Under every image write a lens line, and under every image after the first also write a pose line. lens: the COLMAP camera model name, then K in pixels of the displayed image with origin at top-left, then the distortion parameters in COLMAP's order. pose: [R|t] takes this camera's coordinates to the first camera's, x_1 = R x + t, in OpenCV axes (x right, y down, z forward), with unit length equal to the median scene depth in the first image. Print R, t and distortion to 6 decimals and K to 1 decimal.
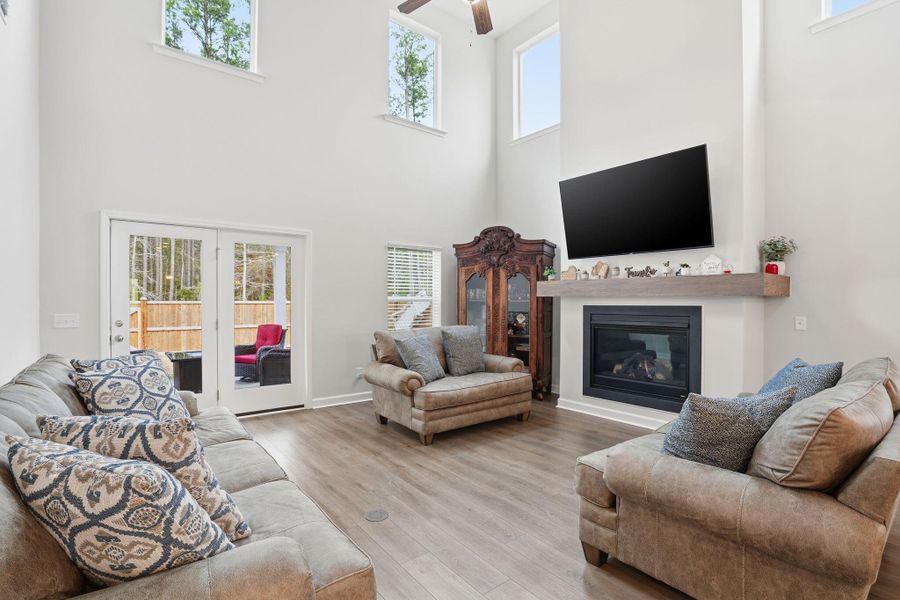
lens RADIAL K [[421.7, 0, 450.0], [0, 421.7, 300.0], [0, 0, 1]] dist [-0.035307, 0.000668]
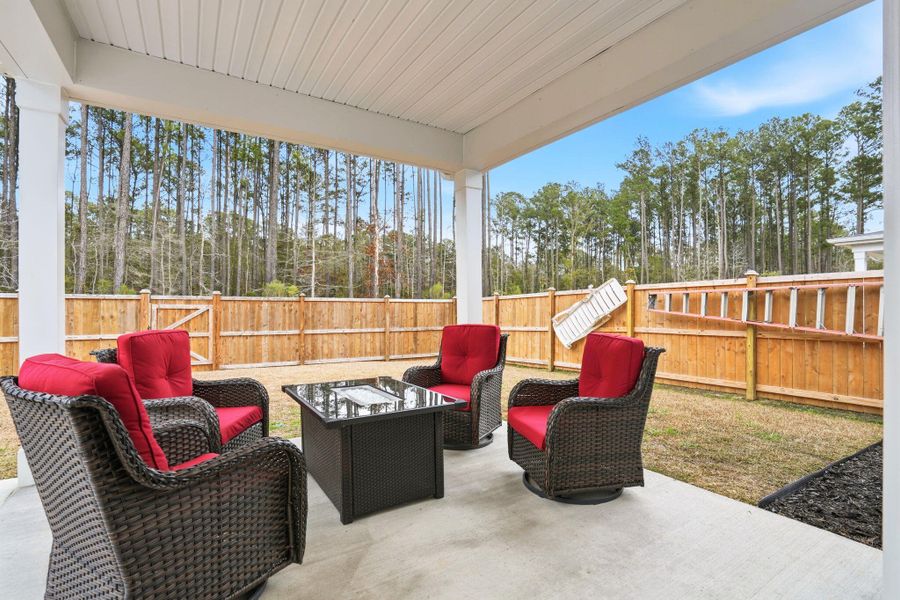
lens RADIAL K [[421.7, 0, 450.0], [0, 421.7, 300.0], [0, 0, 1]] dist [-0.035307, 0.000668]
pose [[0.993559, -0.002279, -0.113294, -0.224618], [0.000380, 0.999859, -0.016772, 0.021362], [0.113316, 0.016621, 0.993420, 0.285450]]
